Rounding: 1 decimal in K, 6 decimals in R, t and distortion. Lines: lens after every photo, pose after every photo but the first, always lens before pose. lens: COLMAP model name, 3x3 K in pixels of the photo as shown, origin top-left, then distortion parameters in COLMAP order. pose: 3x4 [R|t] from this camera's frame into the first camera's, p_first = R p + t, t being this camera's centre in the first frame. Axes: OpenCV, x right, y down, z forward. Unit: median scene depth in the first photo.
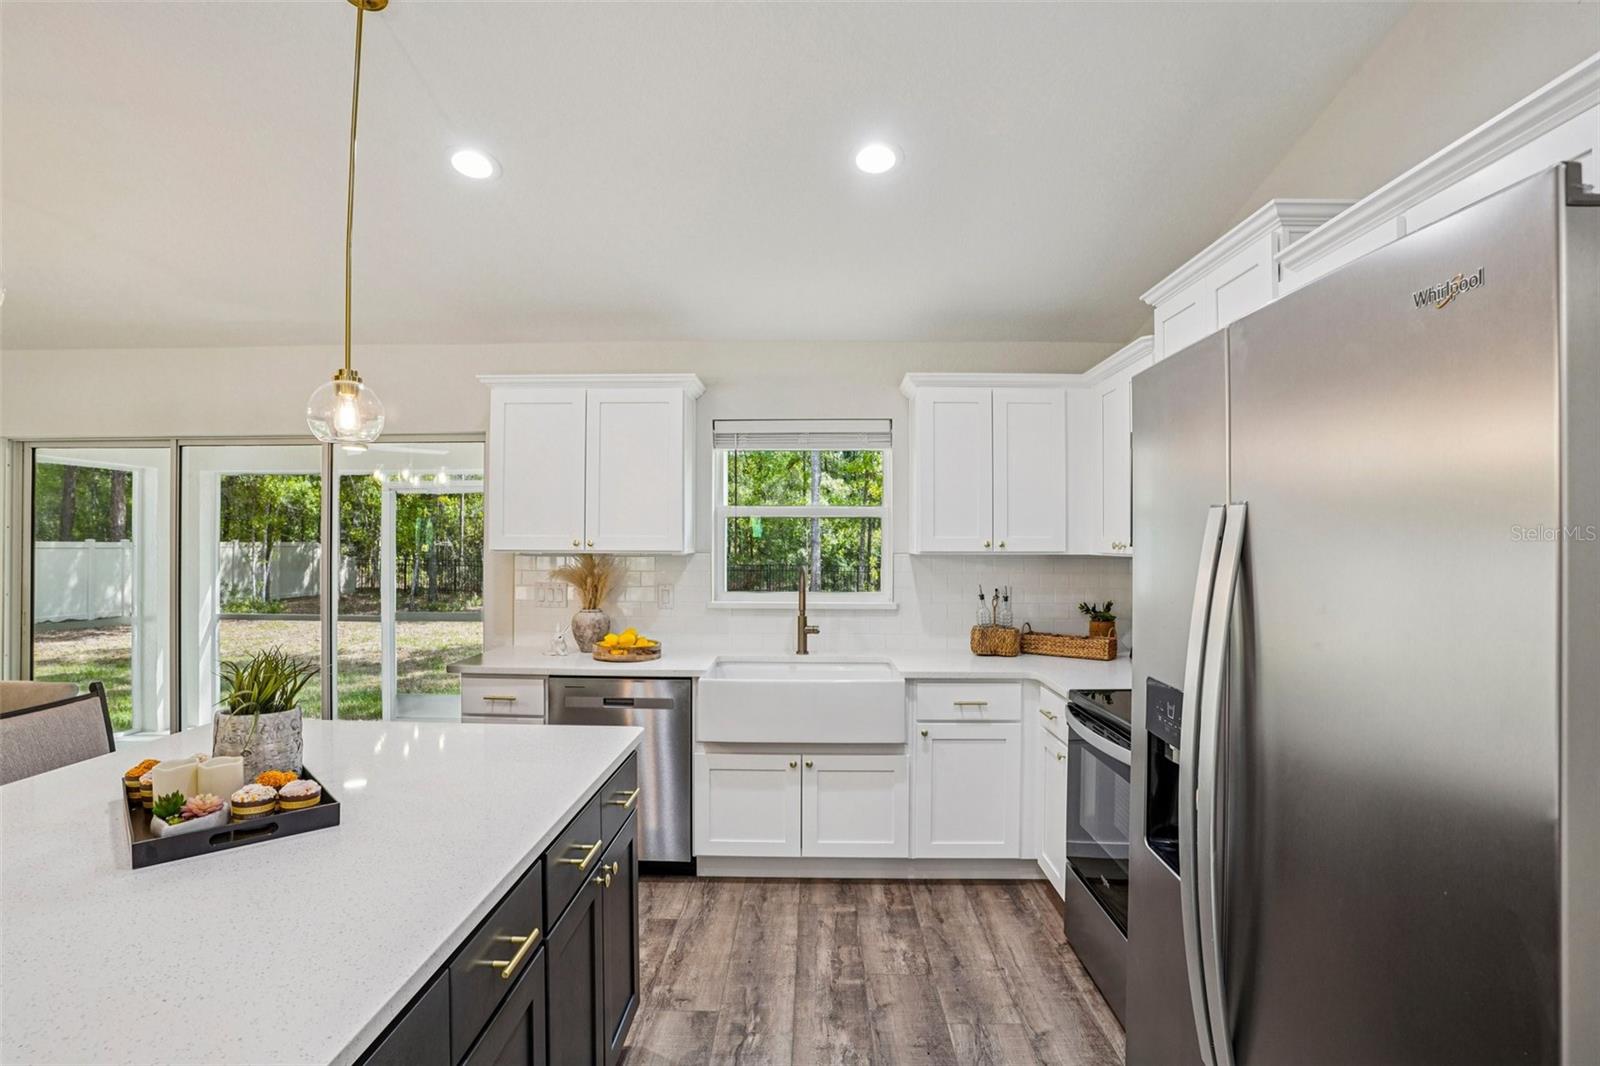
lens RADIAL K [[785.3, 0, 800.0], [0, 785.3, 533.0], [0, 0, 1]] dist [-0.086018, 0.030925]
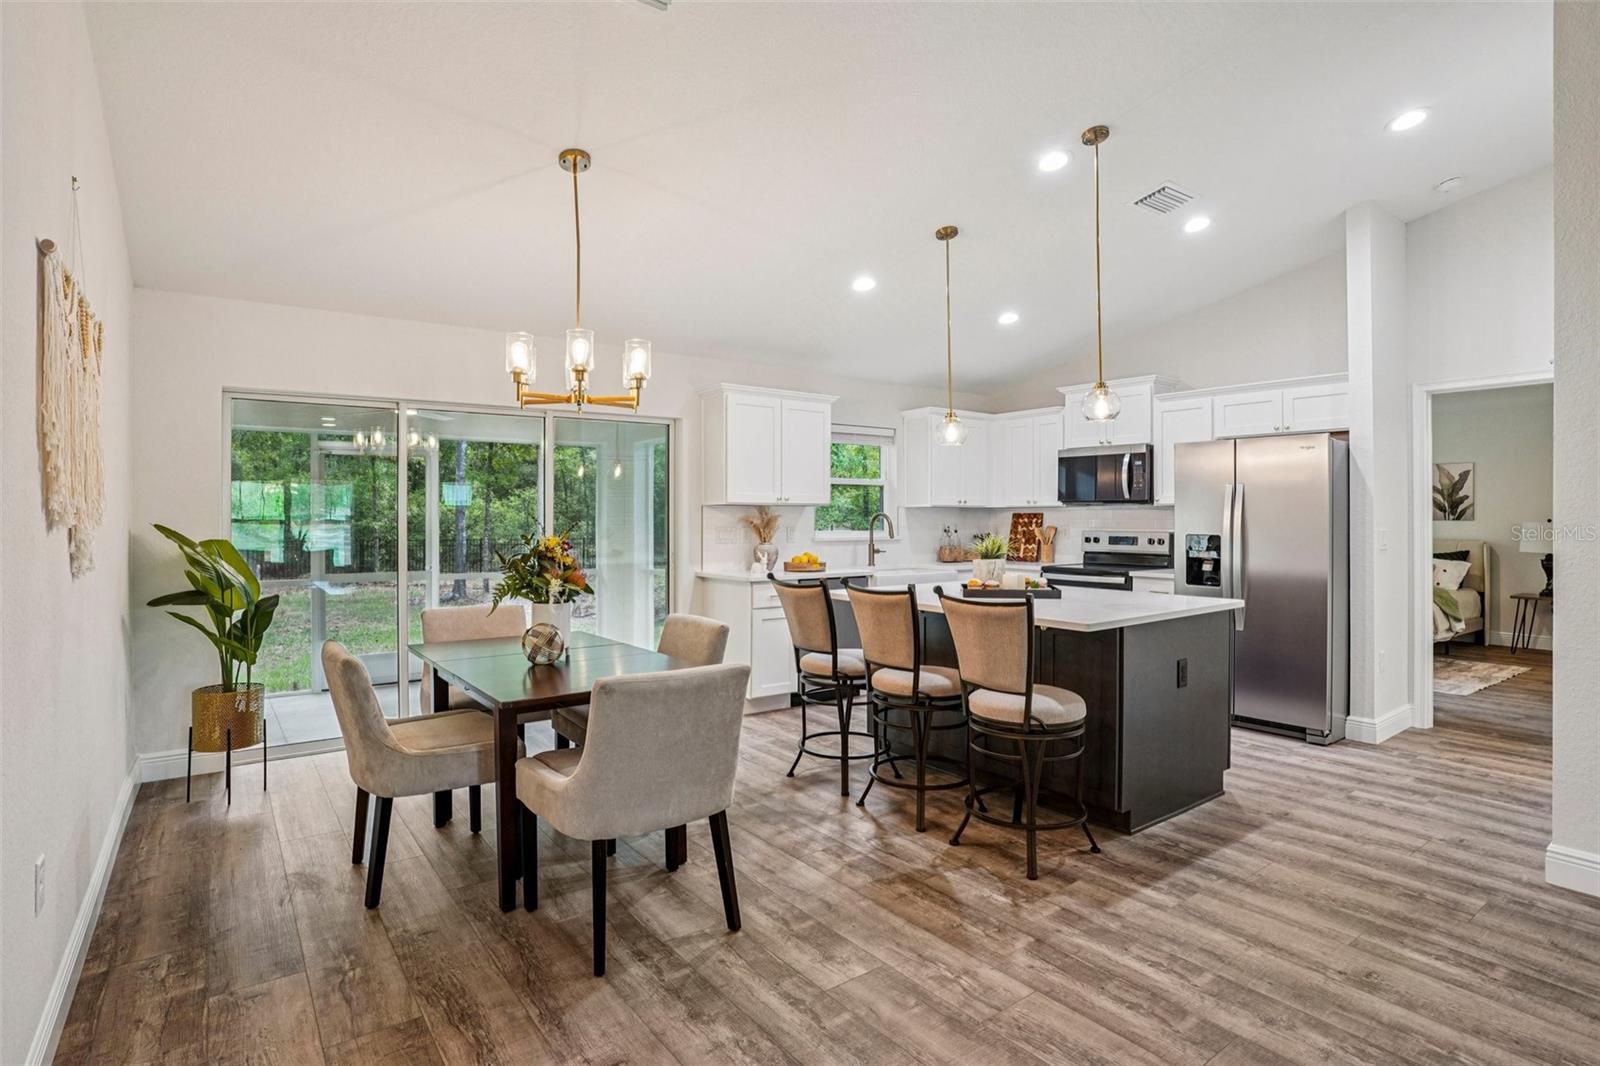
lens RADIAL K [[811.4, 0, 791.3], [0, 811.4, 512.2], [0, 0, 1]] dist [-0.075713, 0.034939]
pose [[0.795415, 0.000898, 0.606064, -1.235051], [-0.004538, 0.999980, 0.004473, 0.032381], [-0.606048, -0.006308, 0.795403, -0.296440]]
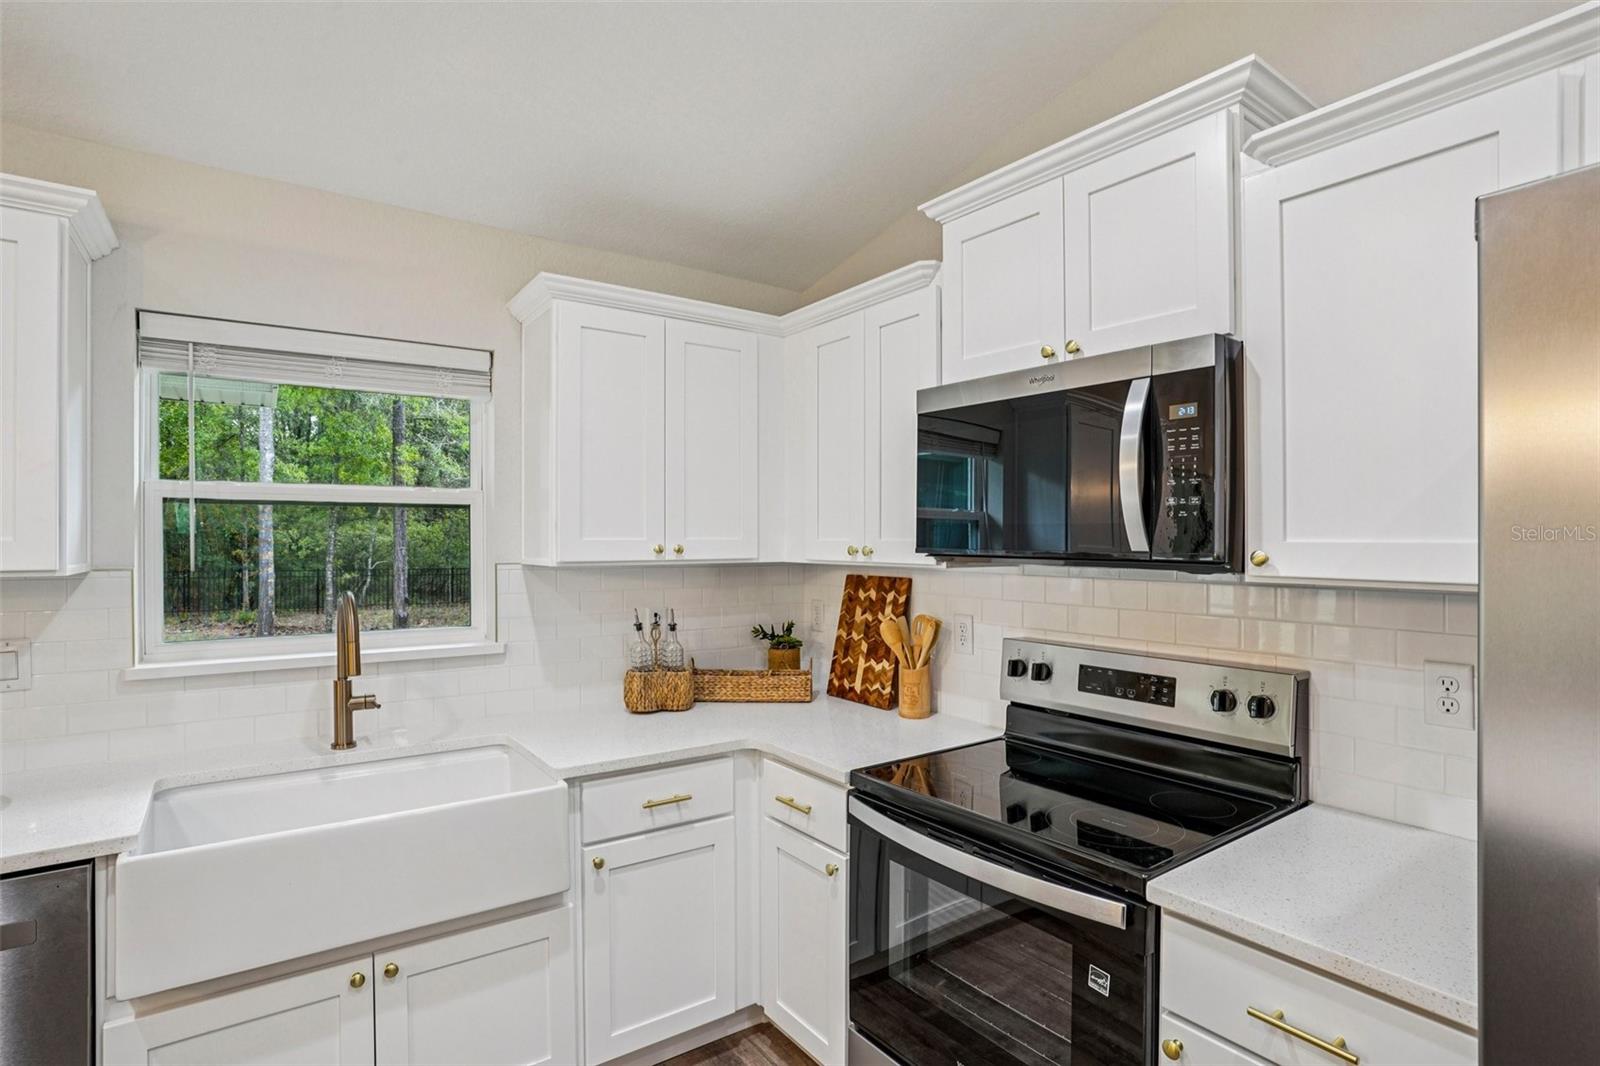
lens RADIAL K [[798.4, 0, 797.1], [0, 798.4, 535.9], [0, 0, 1]] dist [-0.068843, 0.030904]
pose [[0.800615, 0.000711, 0.599179, -0.073720], [-0.004975, 0.999973, 0.005461, -0.001299], [-0.599159, -0.007353, 0.800596, 0.375365]]
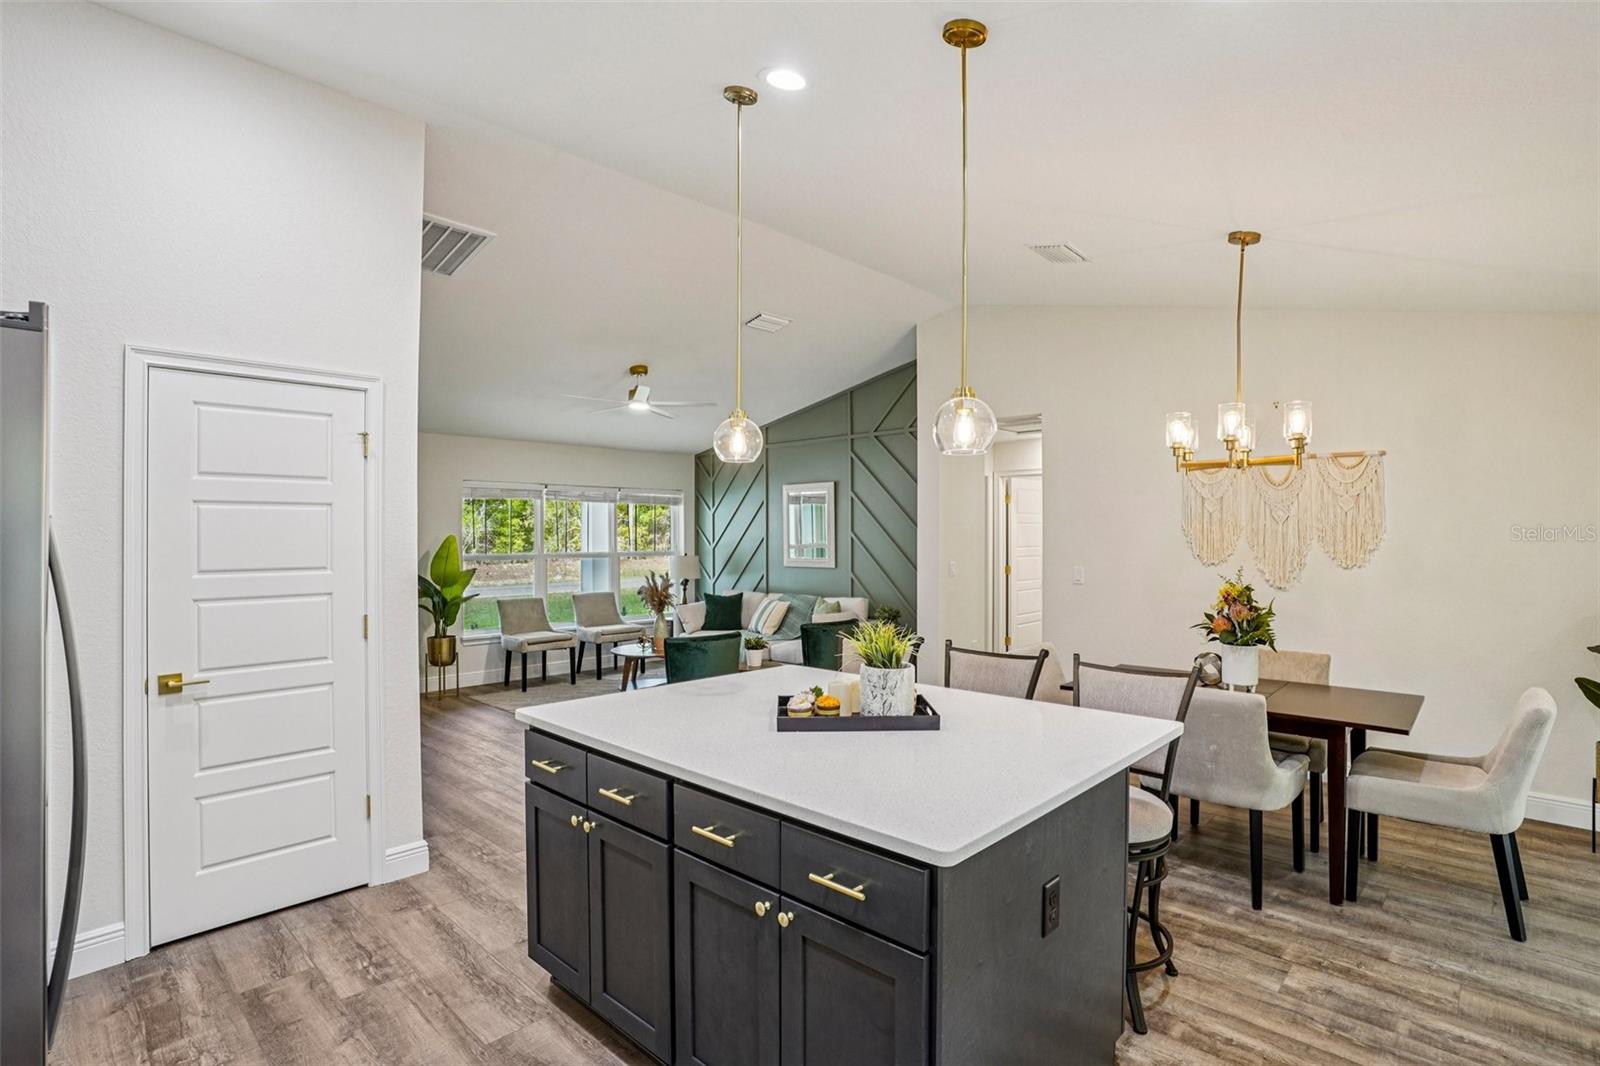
lens RADIAL K [[785.3, 0, 800.0], [0, 785.3, 533.0], [0, 0, 1]] dist [-0.086018, 0.030925]
pose [[-0.674514, -0.001431, -0.738260, 0.199264], [0.009952, 0.999890, -0.011031, 0.001392], [0.738195, -0.014788, -0.674426, 0.823741]]
